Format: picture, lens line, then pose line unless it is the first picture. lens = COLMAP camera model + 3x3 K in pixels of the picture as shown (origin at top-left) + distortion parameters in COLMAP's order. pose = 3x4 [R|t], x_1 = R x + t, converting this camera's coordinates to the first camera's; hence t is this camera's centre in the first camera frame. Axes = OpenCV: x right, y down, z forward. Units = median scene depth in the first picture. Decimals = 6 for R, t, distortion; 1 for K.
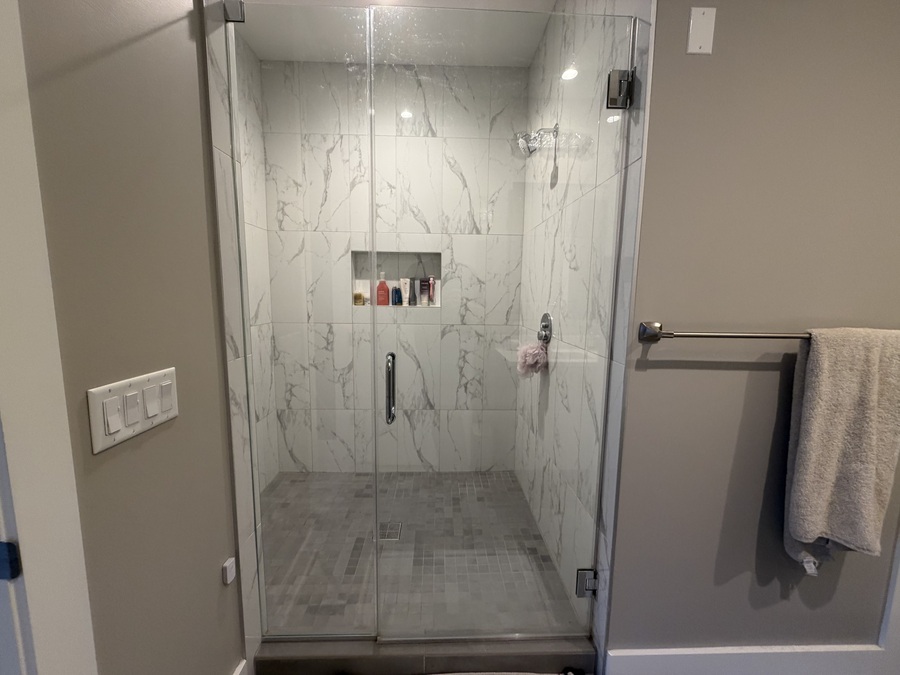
lens RADIAL K [[358.4, 0, 447.0], [0, 358.4, 339.0], [0, 0, 1]] dist [-0.002081, -0.000392]
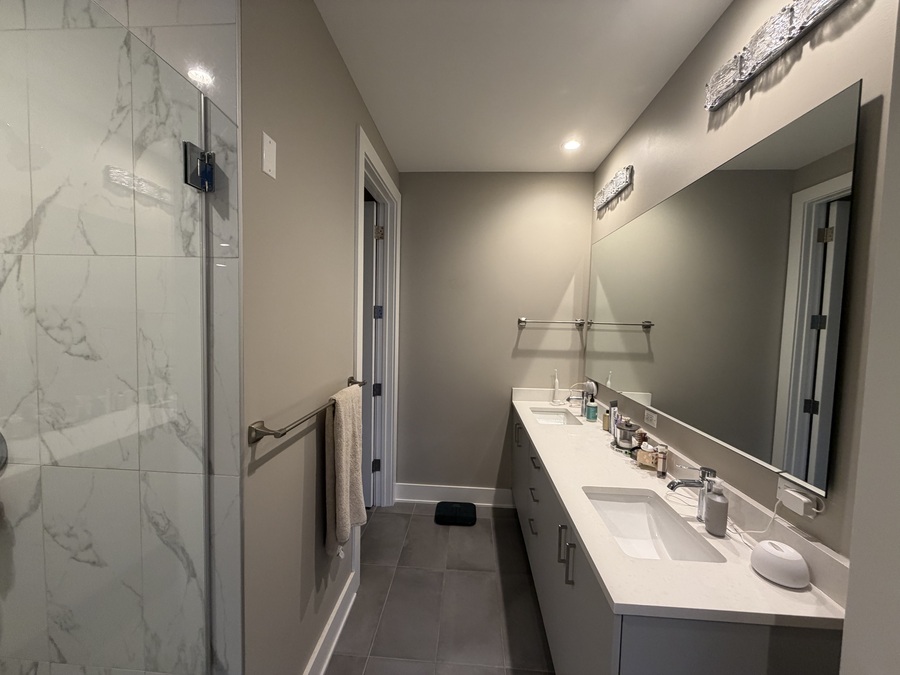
lens RADIAL K [[358.4, 0, 447.2], [0, 358.4, 339.2], [0, 0, 1]] dist [-0.002081, -0.000392]
pose [[0.087572, -0.063826, 0.994111, -0.342436], [0.102215, 0.993254, 0.054766, -0.269003], [-0.990900, 0.096817, 0.093505, 0.358946]]
